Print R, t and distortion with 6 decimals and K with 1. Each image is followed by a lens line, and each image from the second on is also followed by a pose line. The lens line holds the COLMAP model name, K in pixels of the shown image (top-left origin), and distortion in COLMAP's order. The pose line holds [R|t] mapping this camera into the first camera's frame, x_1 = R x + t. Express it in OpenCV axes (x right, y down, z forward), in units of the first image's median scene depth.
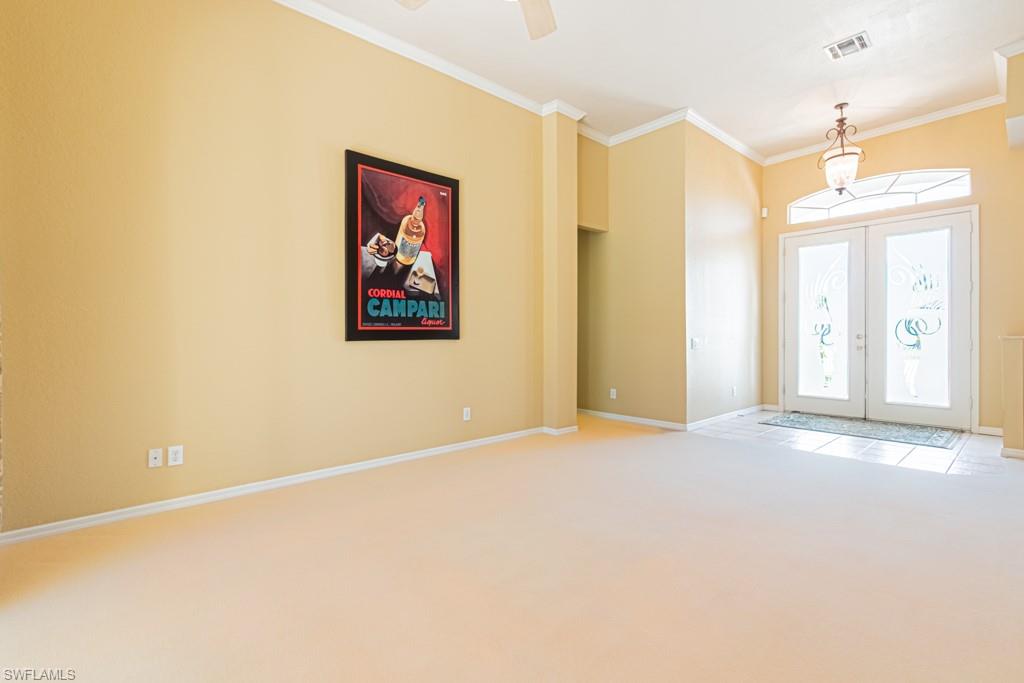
lens RADIAL K [[451.9, 0, 512.0], [0, 451.9, 341.5], [0, 0, 1]] dist [0.000737, 0.000282]
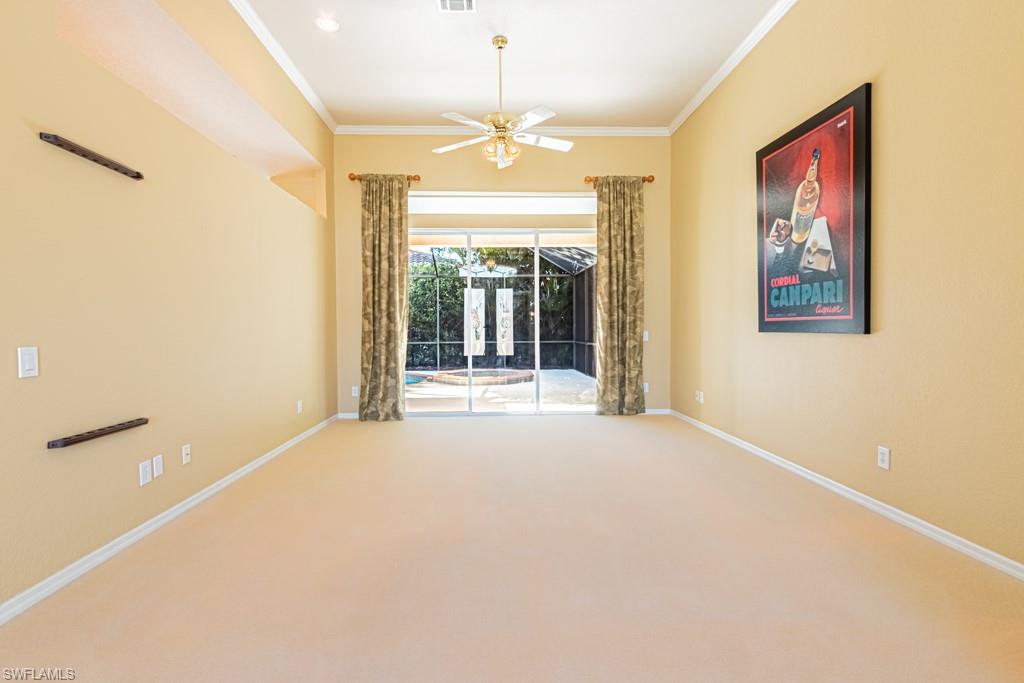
lens RADIAL K [[466.7, 0, 513.6], [0, 466.7, 330.9], [0, 0, 1]] dist [-0.000193, 0.000311]
pose [[-0.616434, 0.016448, -0.787235, 0.772293], [-0.001718, 0.999751, 0.022233, -0.024715], [0.787405, 0.015057, -0.616253, 1.109420]]
